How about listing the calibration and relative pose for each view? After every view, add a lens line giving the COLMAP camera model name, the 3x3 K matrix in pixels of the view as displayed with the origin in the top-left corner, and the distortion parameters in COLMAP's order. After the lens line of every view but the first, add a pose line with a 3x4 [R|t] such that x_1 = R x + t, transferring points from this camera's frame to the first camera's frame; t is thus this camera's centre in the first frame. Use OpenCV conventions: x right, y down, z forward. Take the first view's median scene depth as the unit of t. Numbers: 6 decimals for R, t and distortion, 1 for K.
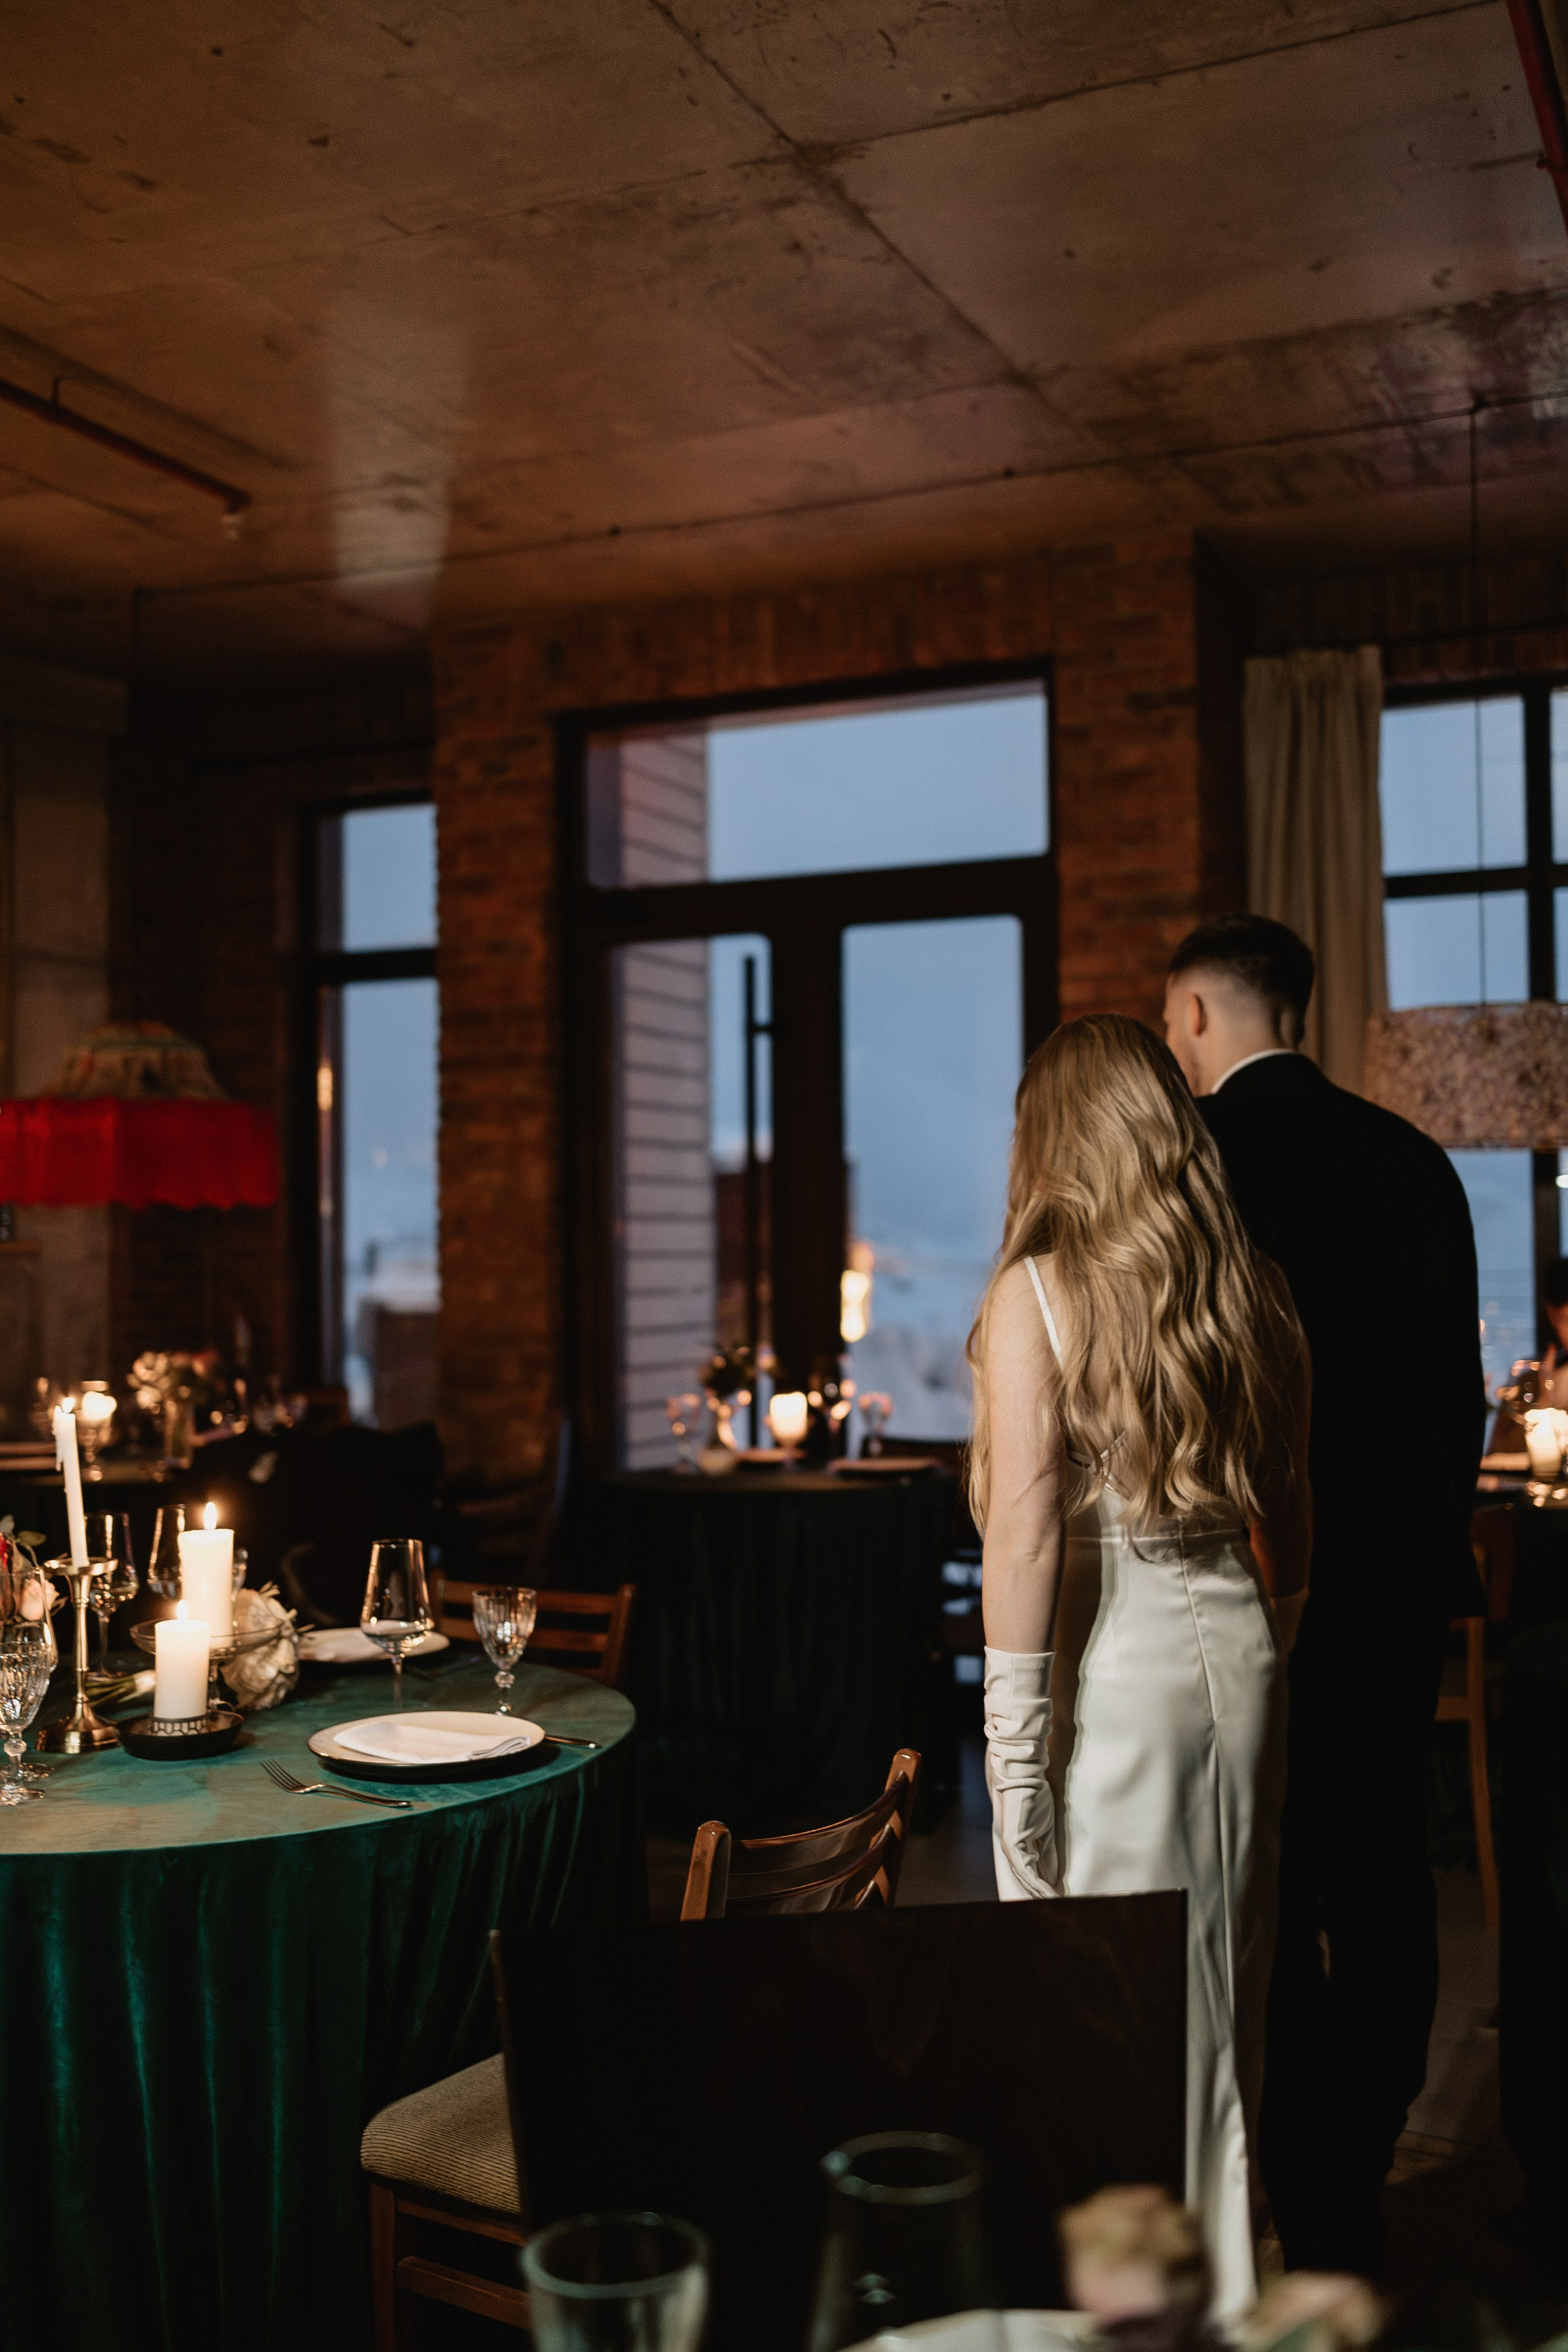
lens RADIAL K [[2202.7, 0, 787.1], [0, 2202.7, 1235.6], [0, 0, 1]] dist [-0.011769, -0.008390]
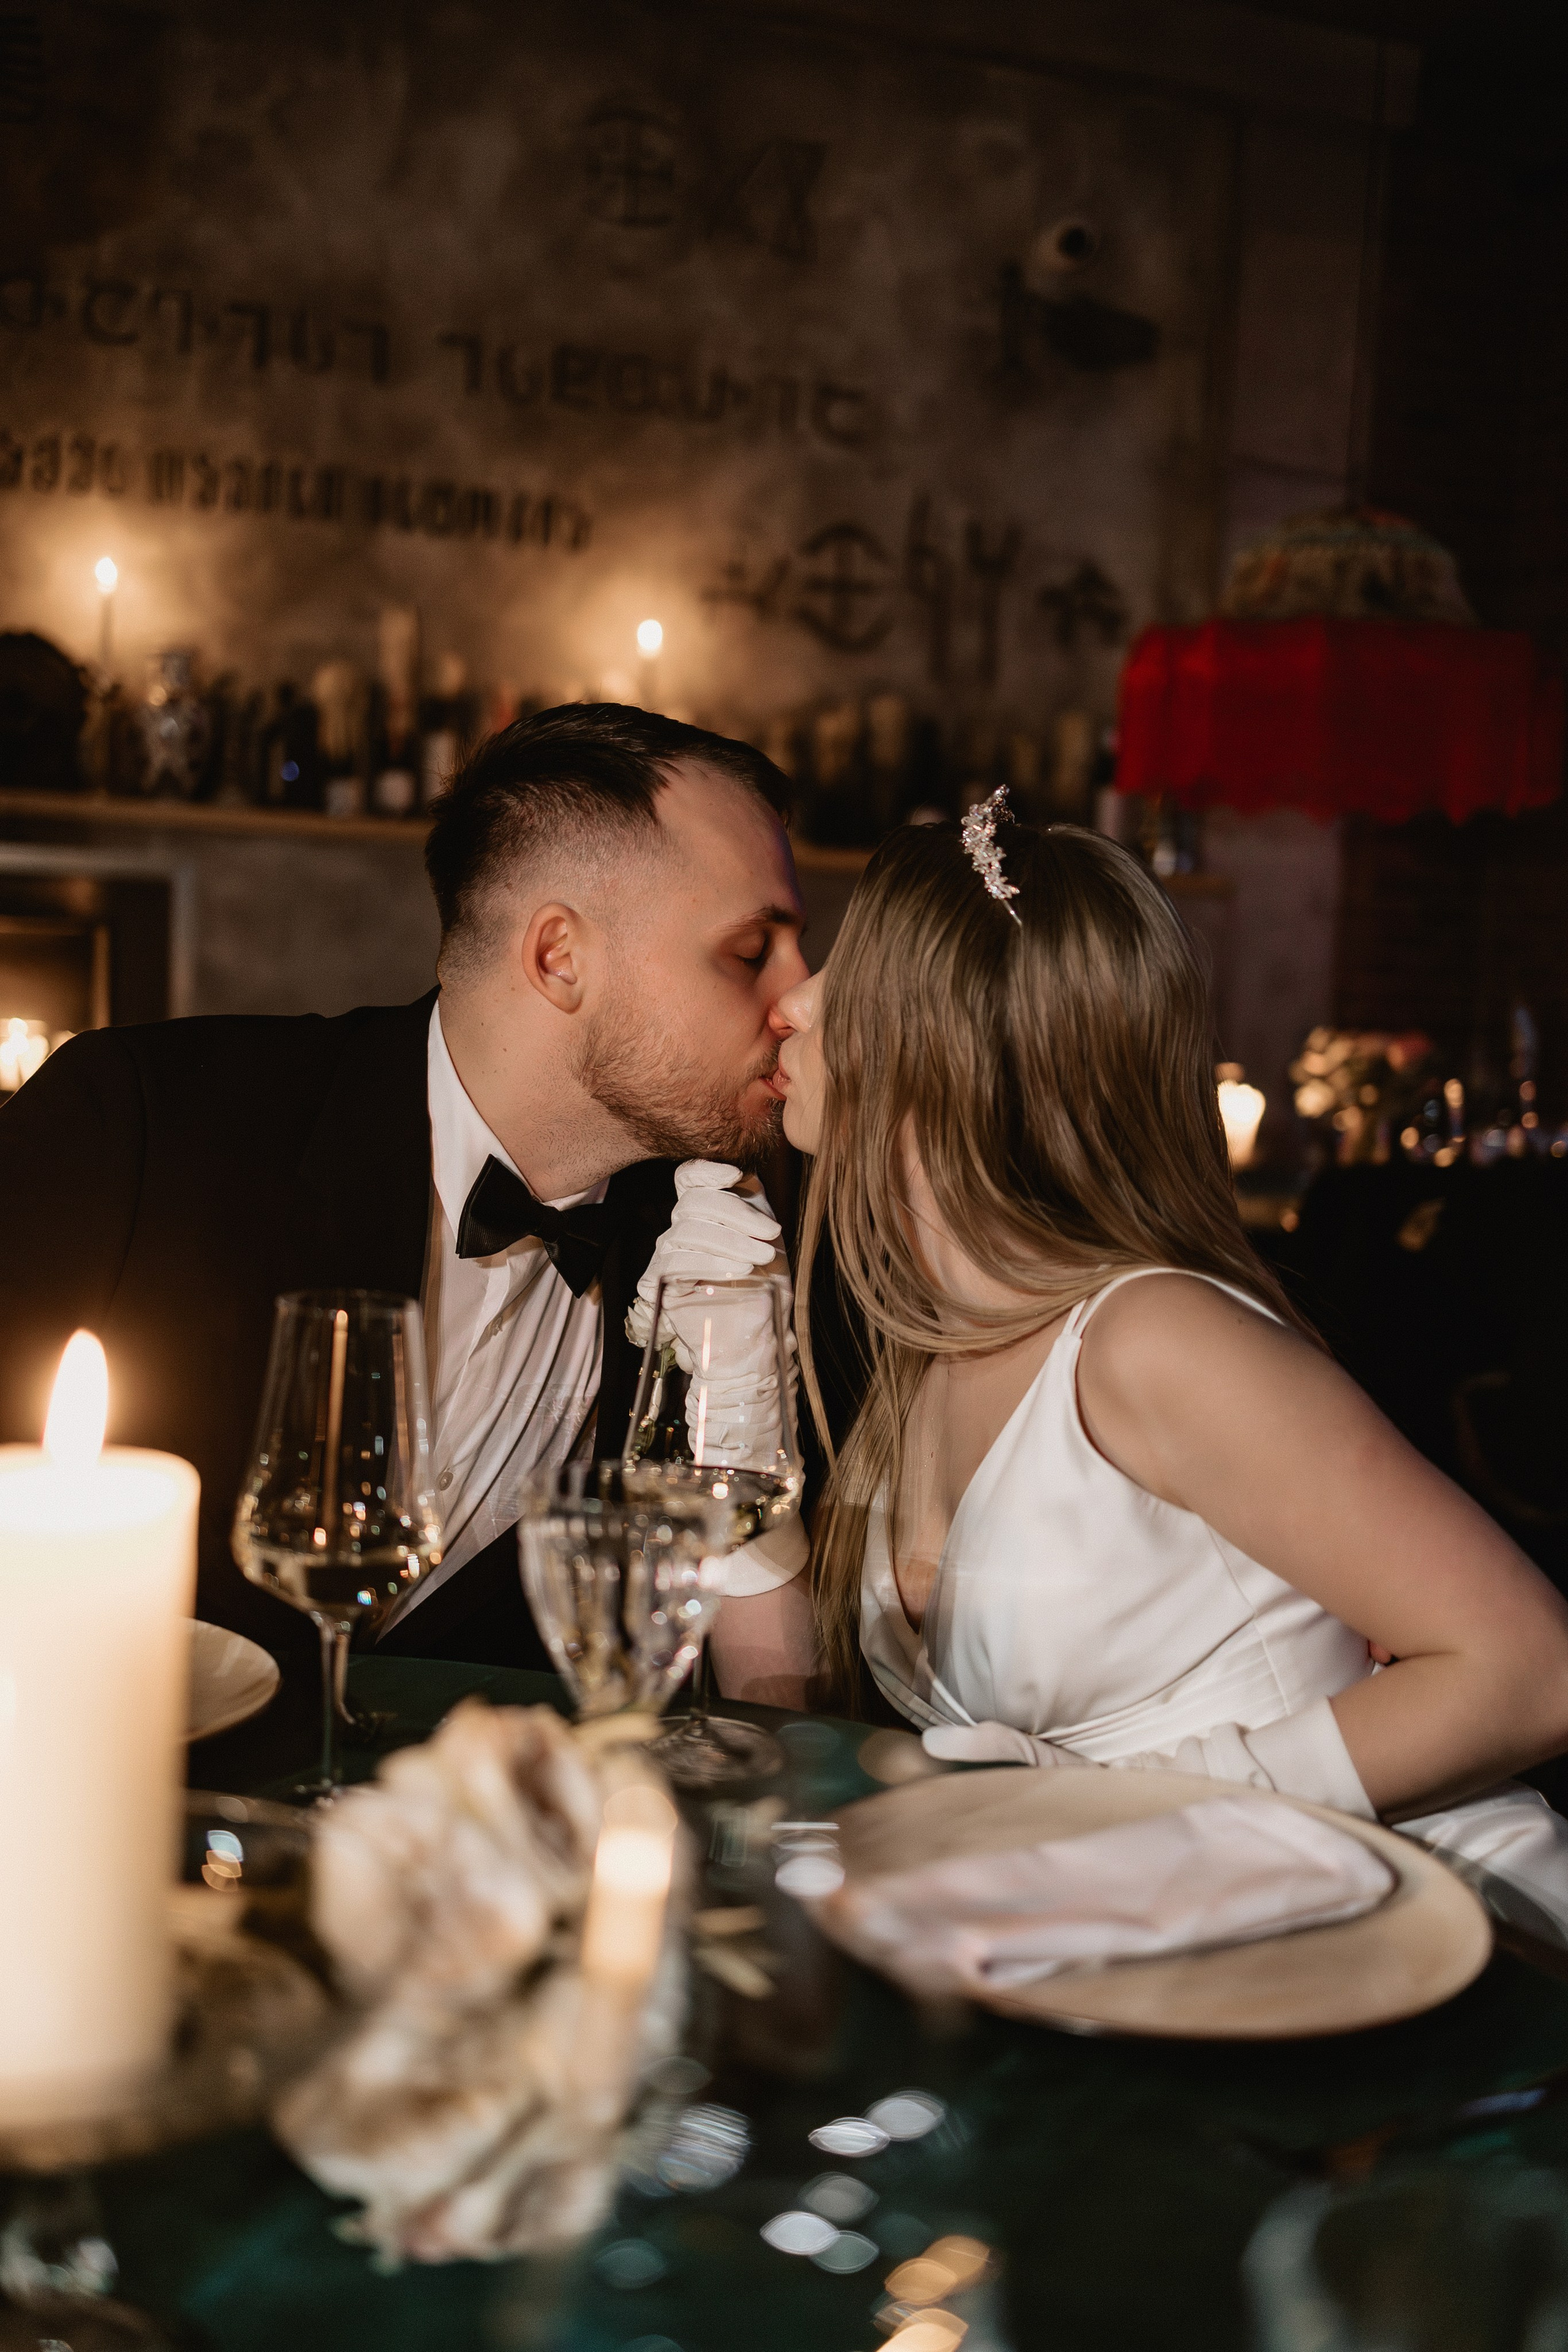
lens RADIAL K [[2202.7, 0, 787.1], [0, 2202.7, 1235.6], [0, 0, 1]] dist [-0.011769, -0.008390]
pose [[0.814212, 0.115481, -0.568966, -0.043148], [-0.049243, 0.990223, 0.130514, 0.034545], [0.578475, -0.078248, 0.811938, 0.362506]]
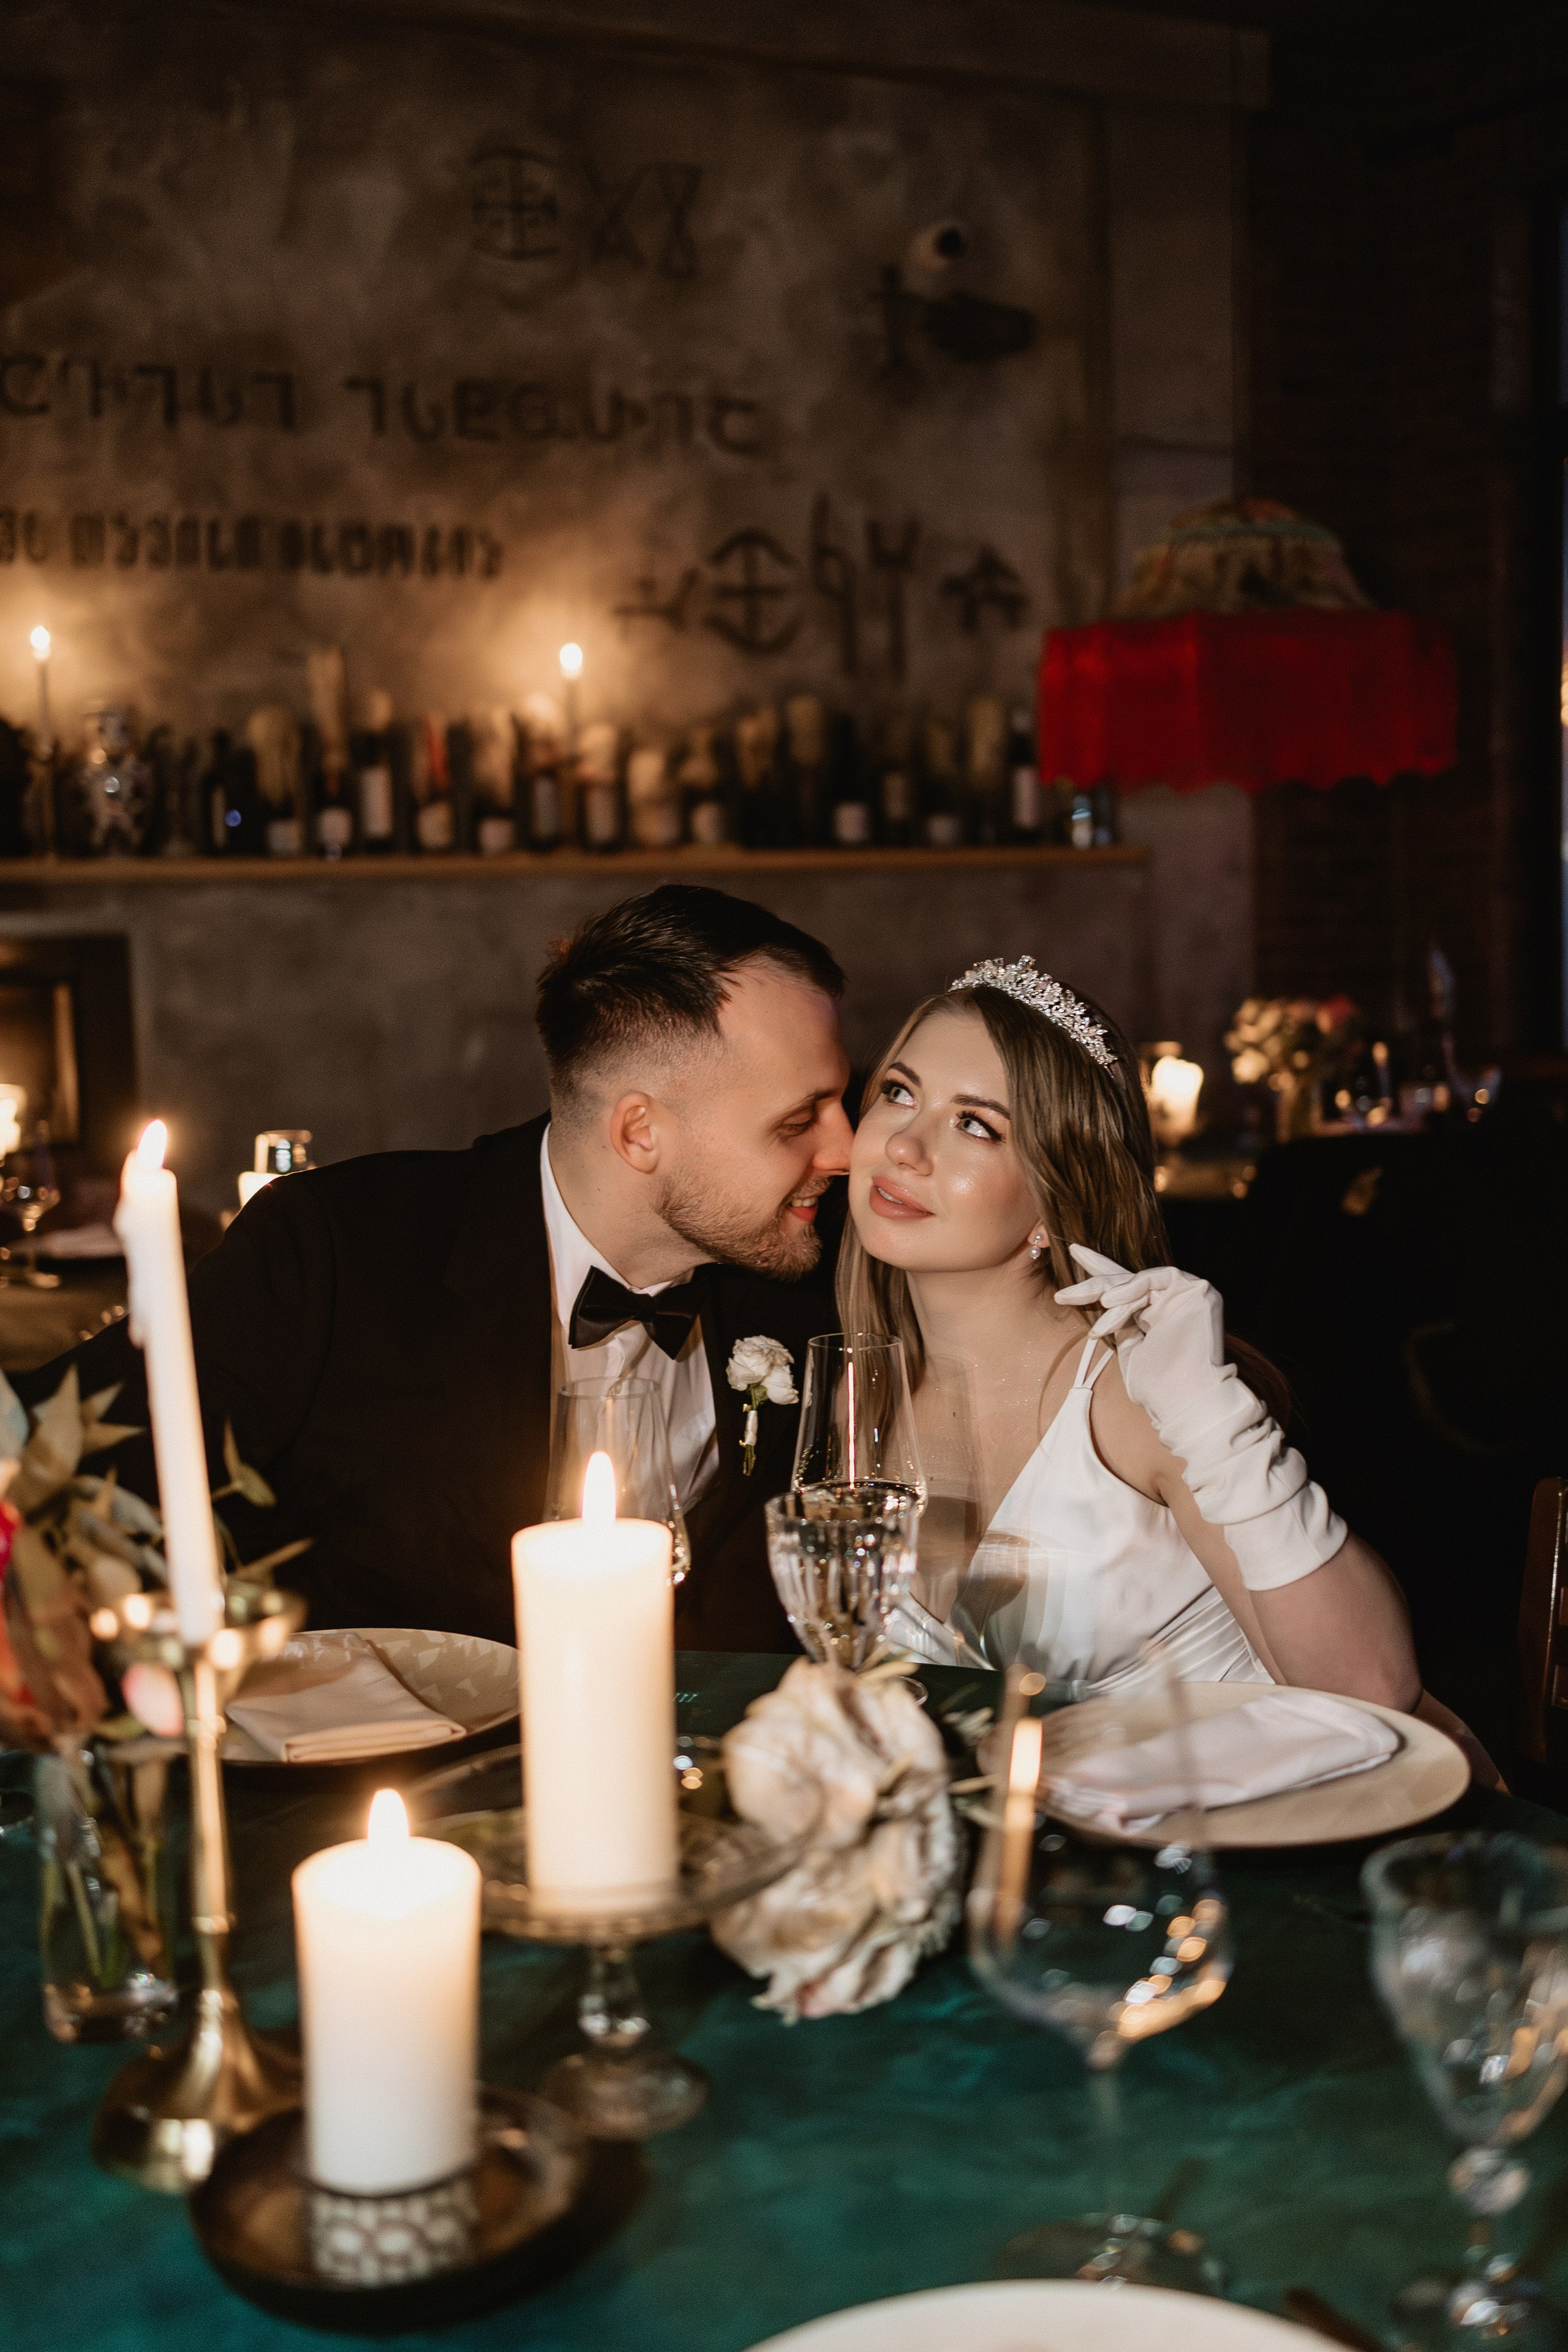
lens RADIAL K [[2340.6, 0, 777.2], [0, 2340.6, 1215.8], [0, 0, 1]] dist [-0.021355, -0.022655]
pose [[0.842925, 0.054071, -0.535307, -0.024367], [0.024298, 0.990096, 0.138270, 0.015115], [0.537482, -0.129558, 0.833263, 0.297273]]
